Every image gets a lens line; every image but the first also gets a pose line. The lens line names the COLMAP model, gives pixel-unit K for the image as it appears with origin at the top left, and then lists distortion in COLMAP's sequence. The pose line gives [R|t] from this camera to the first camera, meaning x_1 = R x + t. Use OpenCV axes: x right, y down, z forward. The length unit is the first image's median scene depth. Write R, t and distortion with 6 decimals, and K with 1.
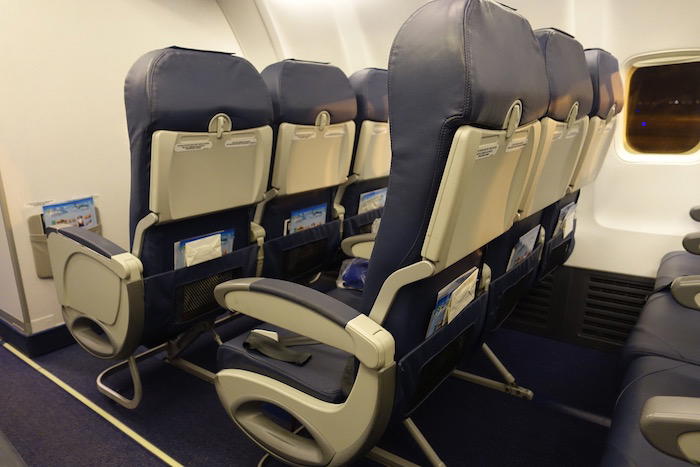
lens RADIAL K [[474.3, 0, 350.0], [0, 474.3, 233.5], [0, 0, 1]] dist [-0.000888, 0.000018]
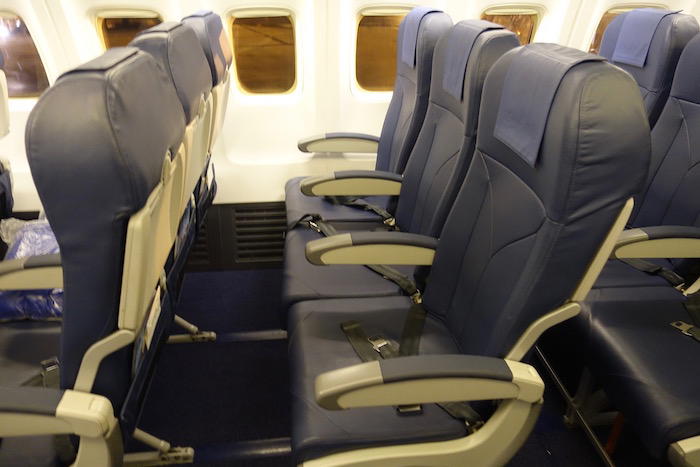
lens RADIAL K [[498.9, 0, 350.0], [0, 498.9, 233.5], [0, 0, 1]] dist [-0.000145, 0.000564]
pose [[0.728044, -0.297669, 0.617531, -0.053950], [0.131516, 0.944724, 0.300333, -0.228573], [-0.672796, -0.137441, 0.726949, -0.066387]]
